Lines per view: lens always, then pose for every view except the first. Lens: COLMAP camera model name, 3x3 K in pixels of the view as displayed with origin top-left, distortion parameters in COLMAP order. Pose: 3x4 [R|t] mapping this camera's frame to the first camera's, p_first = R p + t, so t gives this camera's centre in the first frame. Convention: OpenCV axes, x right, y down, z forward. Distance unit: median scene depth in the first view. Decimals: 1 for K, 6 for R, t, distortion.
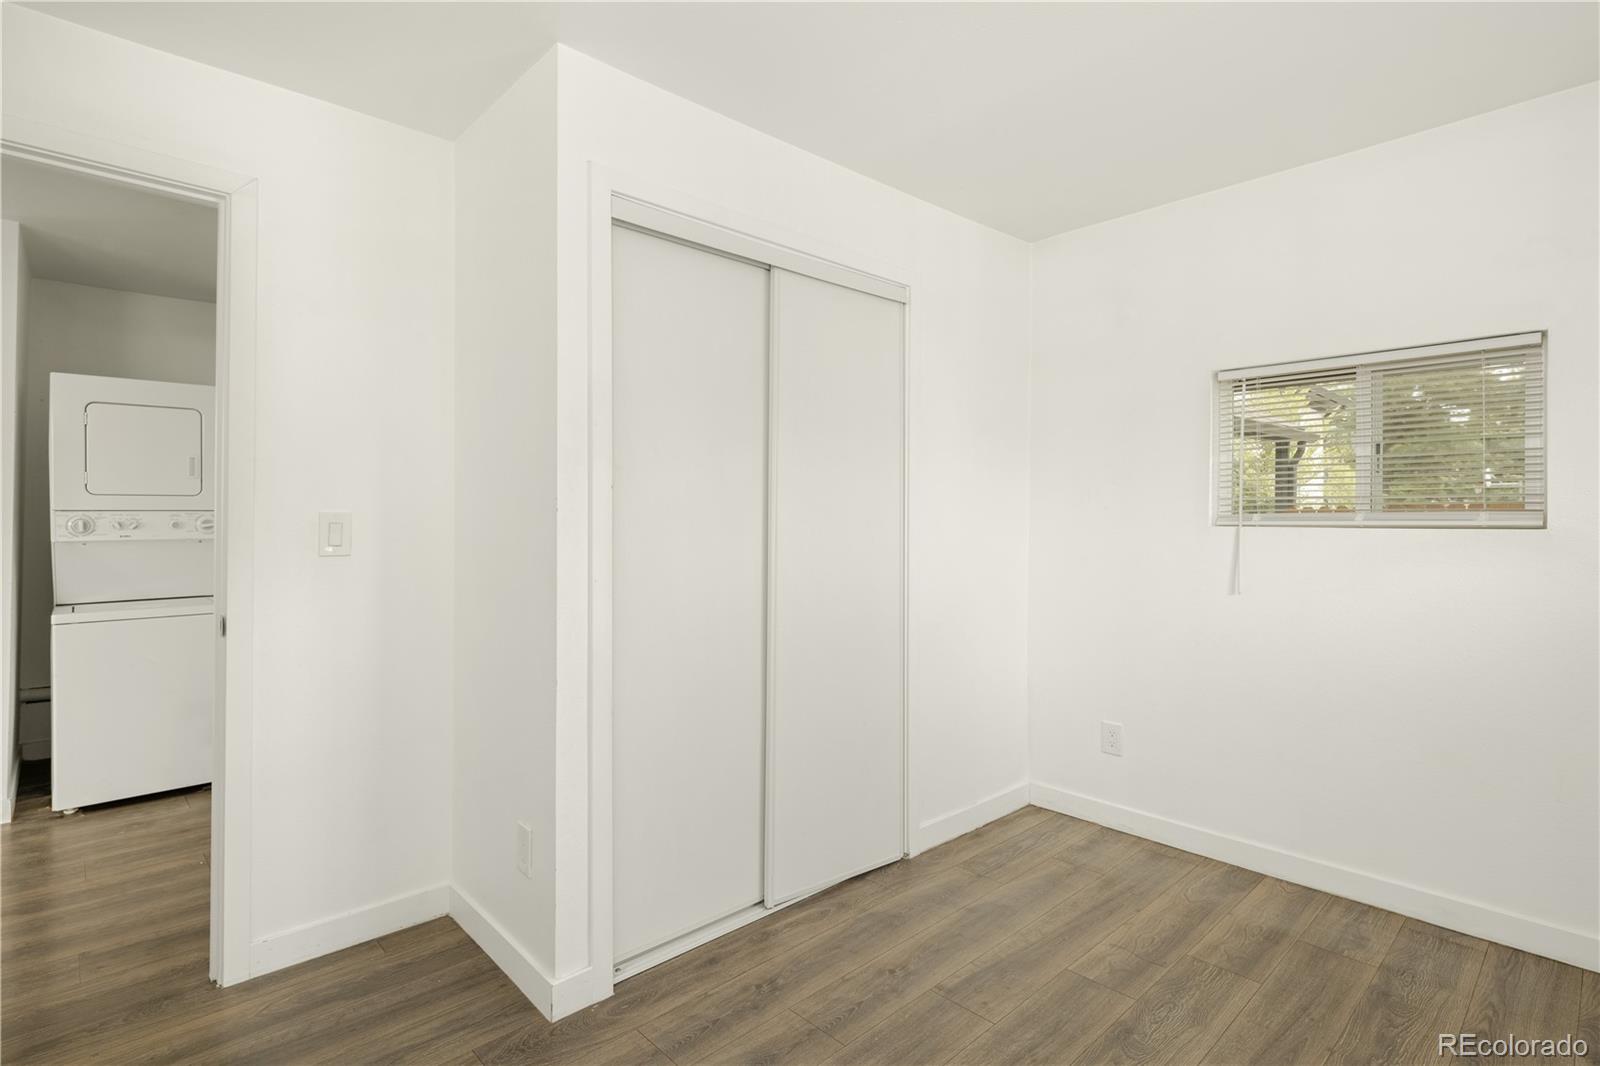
lens RADIAL K [[790.5, 0, 795.6], [0, 790.5, 520.2], [0, 0, 1]] dist [0.000100, -0.000896]
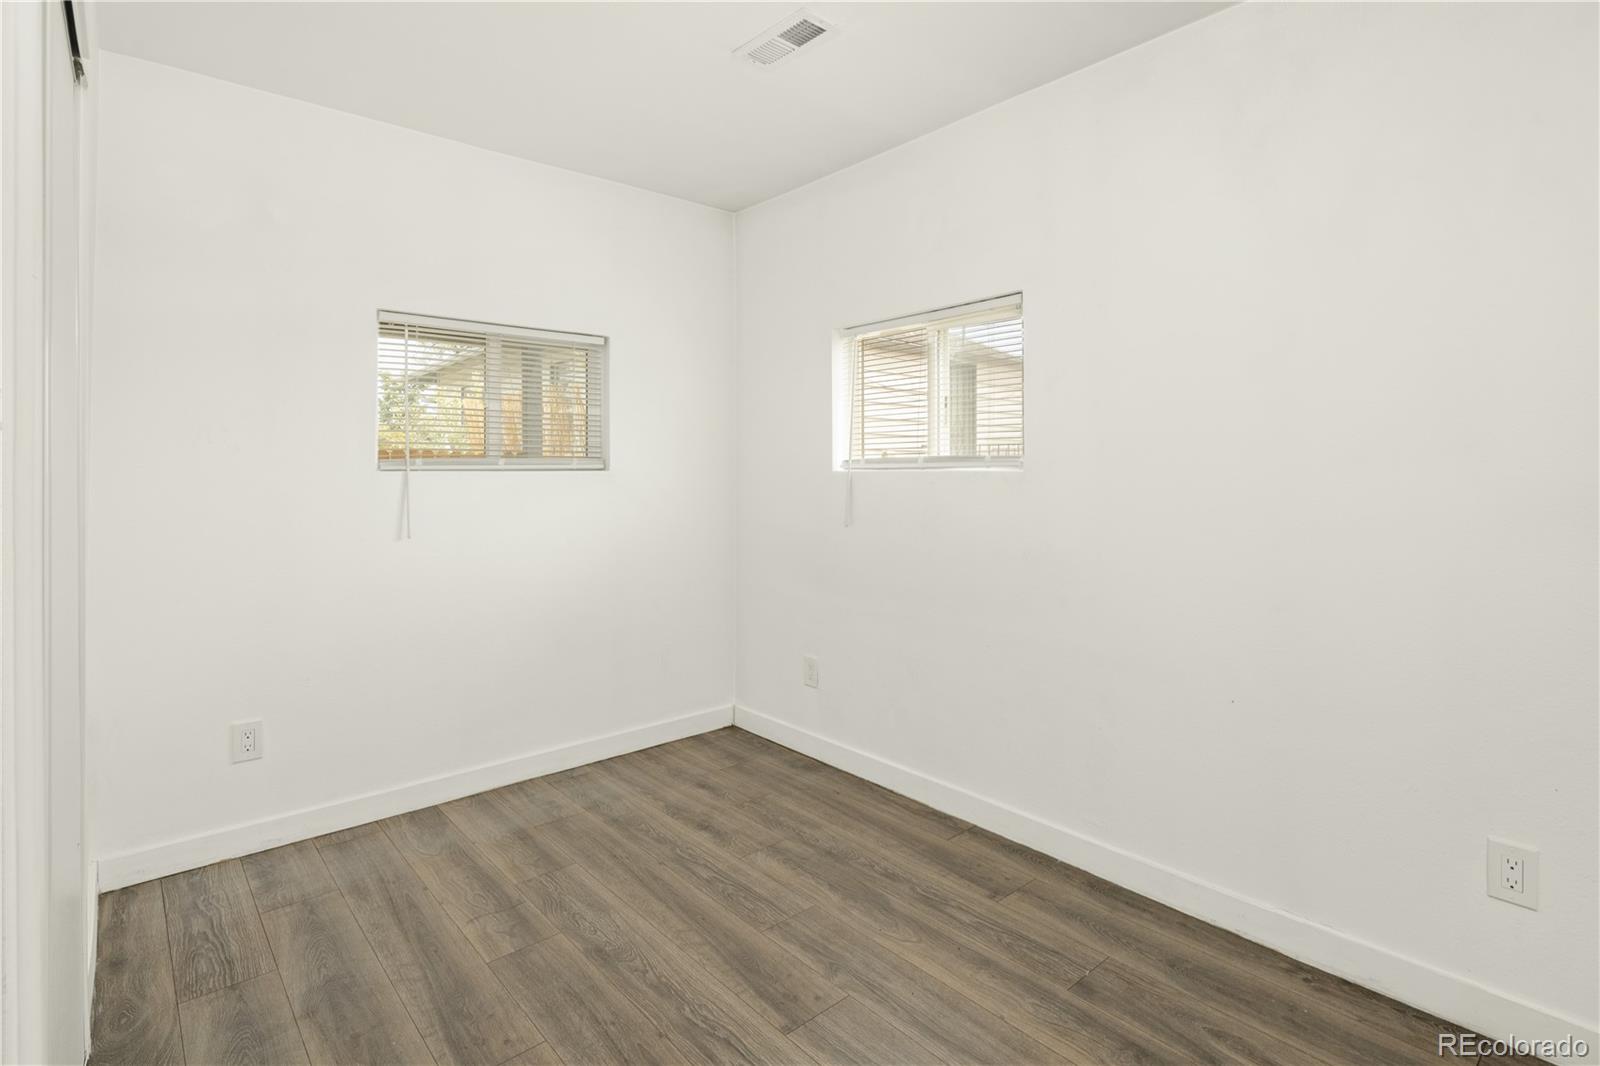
lens RADIAL K [[795.2, 0, 794.3], [0, 795.2, 461.7], [0, 0, 1]] dist [0.001276, -0.000613]
pose [[0.026438, 0.003201, 0.999645, -0.483589], [0.001704, 0.999993, -0.003247, 0.000077], [-0.999649, 0.001789, 0.026433, 0.544268]]
